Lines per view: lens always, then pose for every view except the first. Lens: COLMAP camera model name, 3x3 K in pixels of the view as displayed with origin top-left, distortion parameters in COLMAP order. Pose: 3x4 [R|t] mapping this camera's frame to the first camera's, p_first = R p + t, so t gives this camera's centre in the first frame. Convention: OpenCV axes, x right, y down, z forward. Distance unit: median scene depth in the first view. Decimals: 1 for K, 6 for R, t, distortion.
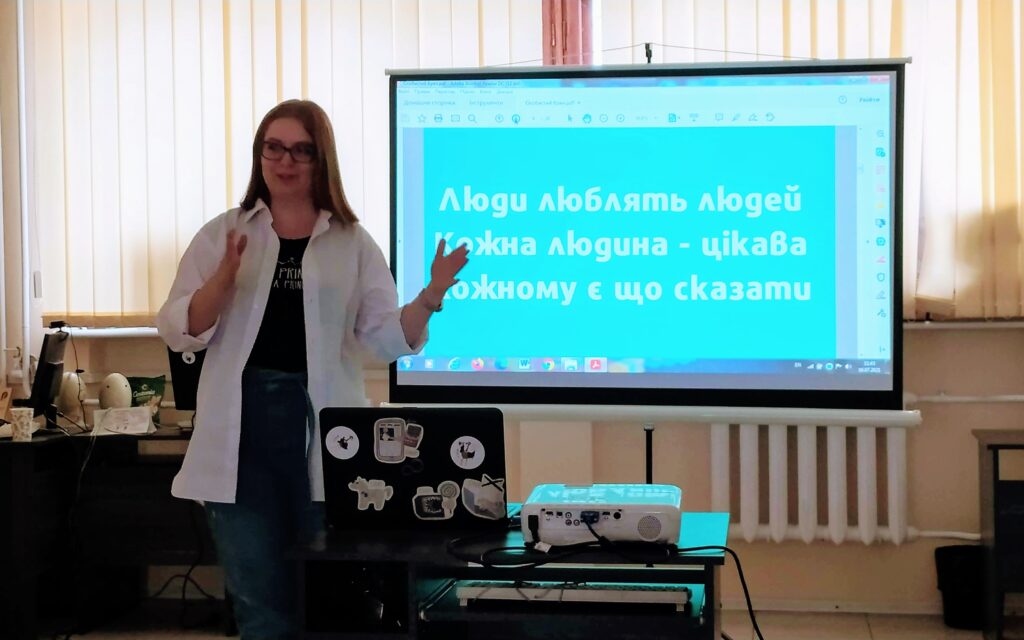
lens RADIAL K [[1571.5, 0, 531.8], [0, 1571.5, 334.8], [0, 0, 1]] dist [0.176552, 0.000000]
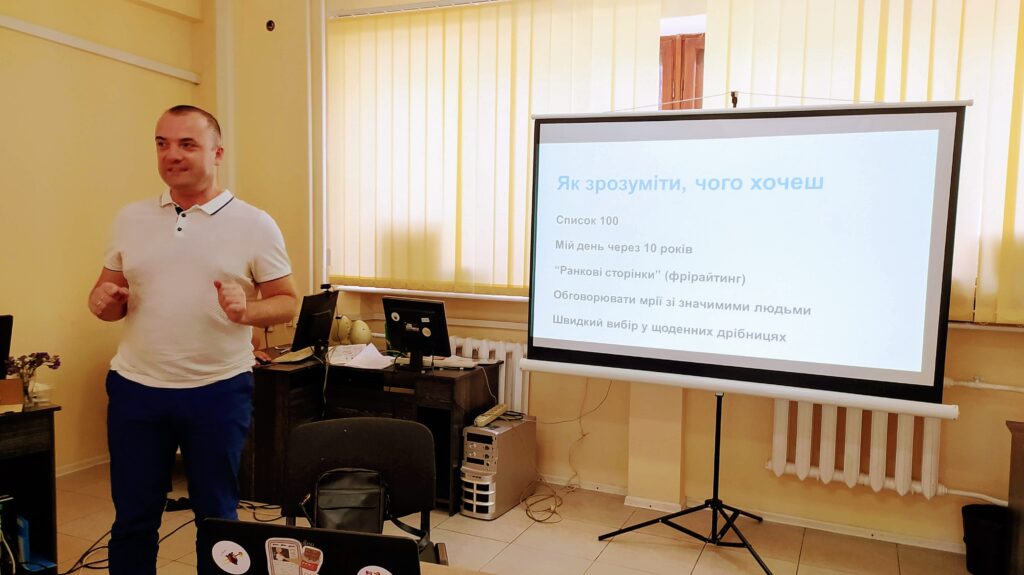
lens RADIAL K [[774.8, 0, 506.7], [0, 774.8, 291.0], [0, 0, 1]] dist [0.061627, -0.016364]
pose [[0.962534, 0.052751, -0.265981, 0.072800], [-0.035894, 0.997050, 0.067848, -0.062569], [0.268775, -0.055758, 0.961588, 0.348027]]
